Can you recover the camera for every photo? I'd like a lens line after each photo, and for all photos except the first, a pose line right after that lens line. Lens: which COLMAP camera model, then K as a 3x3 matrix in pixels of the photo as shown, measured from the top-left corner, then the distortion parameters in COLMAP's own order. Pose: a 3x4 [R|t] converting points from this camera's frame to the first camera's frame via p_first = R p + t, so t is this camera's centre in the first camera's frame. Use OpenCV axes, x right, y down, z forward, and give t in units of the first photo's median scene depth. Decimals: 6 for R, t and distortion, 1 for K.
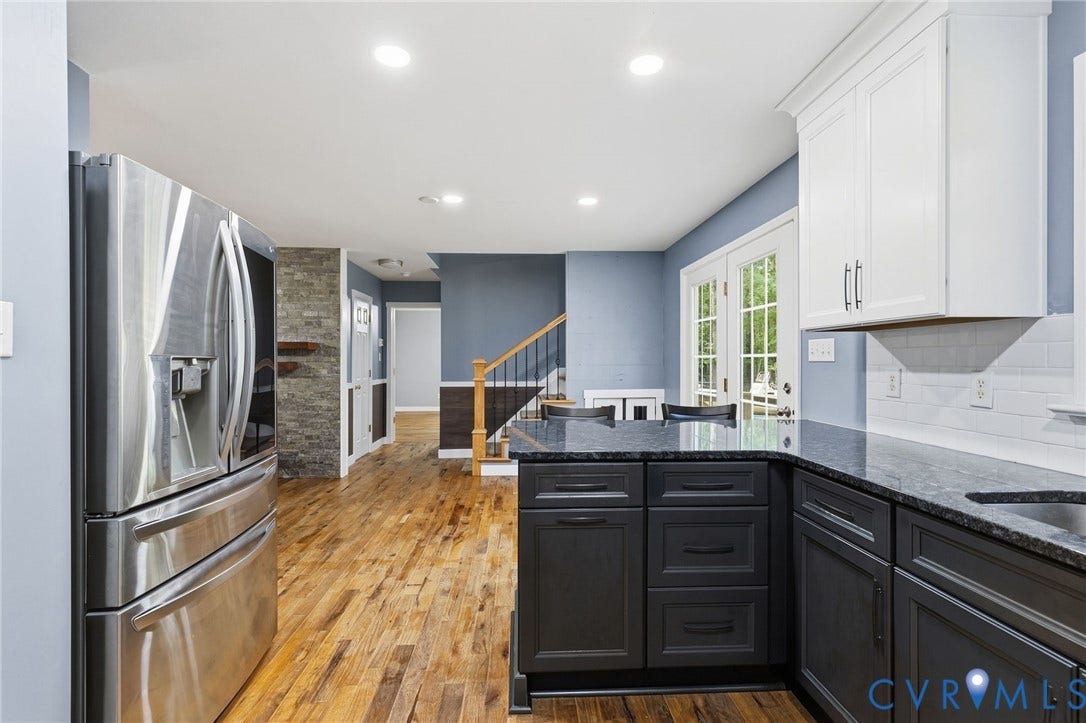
lens RADIAL K [[491.6, 0, 540.2], [0, 491.6, 360.9], [0, 0, 1]] dist [0.005633, -0.000914]
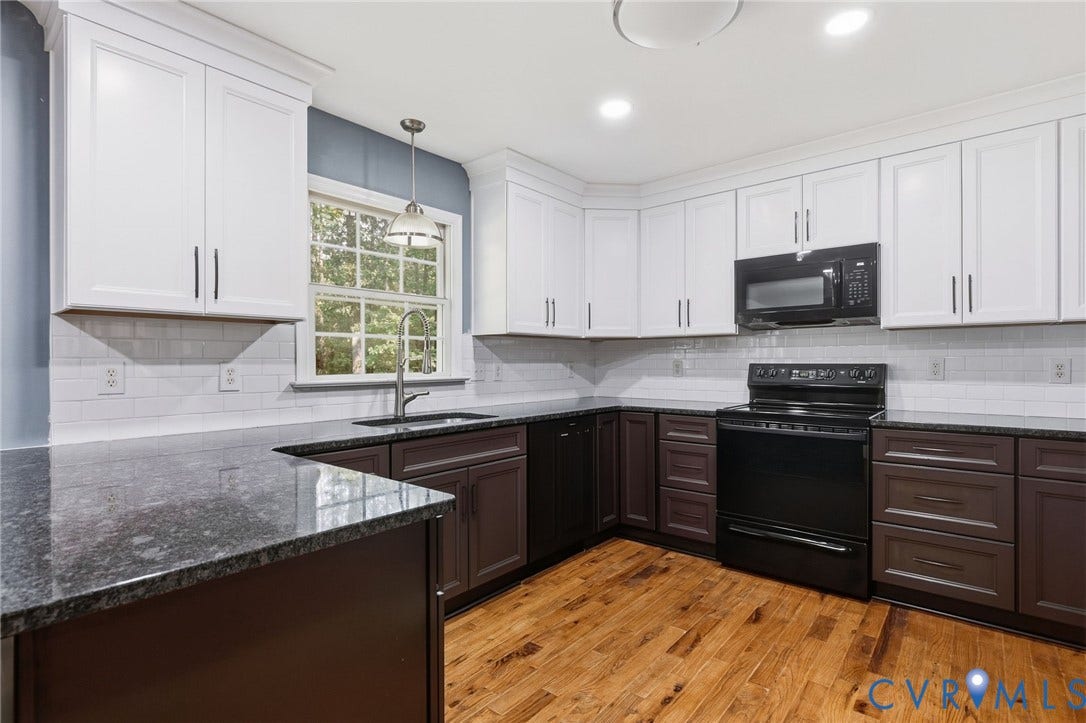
lens RADIAL K [[521.6, 0, 537.5], [0, 521.6, 366.6], [0, 0, 1]] dist [-0.003312, -0.000295]
pose [[-0.731390, -0.002420, 0.681955, -0.258498], [0.005192, 0.999945, 0.009117, 0.010957], [-0.681940, 0.010209, -0.731337, 0.647834]]
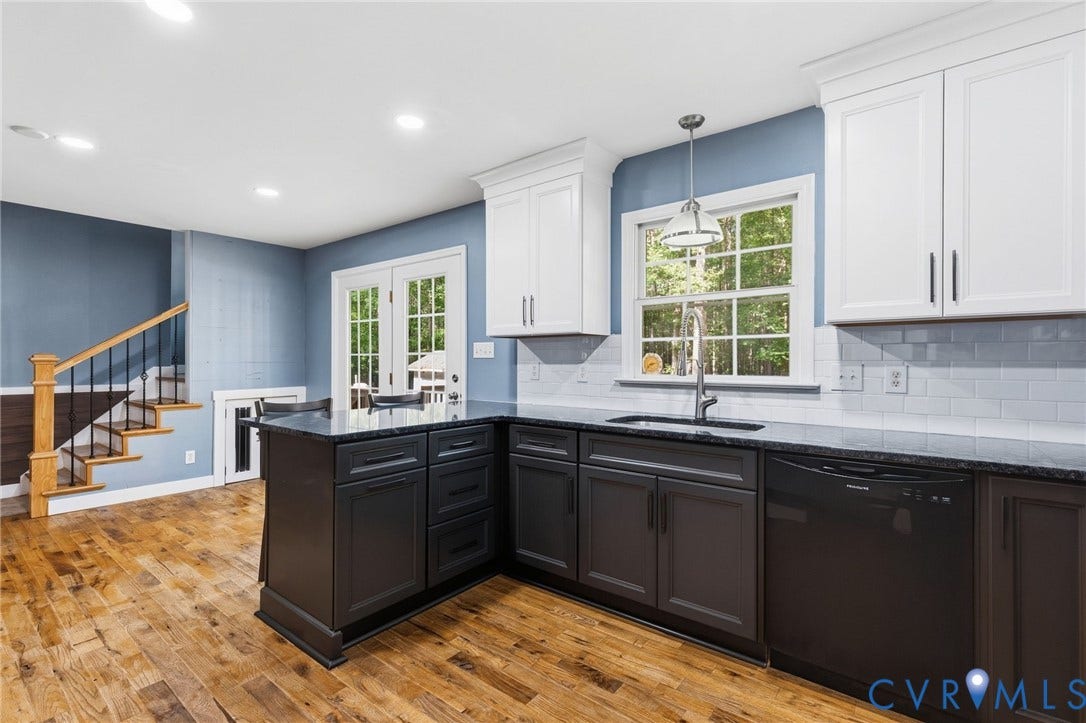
lens RADIAL K [[491.6, 0, 545.0], [0, 491.6, 362.6], [0, 0, 1]] dist [0.005633, -0.000914]
pose [[0.652482, -0.000147, 0.757804, -0.273761], [-0.001116, 0.999999, 0.001155, 0.008262], [-0.757803, -0.001599, 0.652481, -0.045859]]
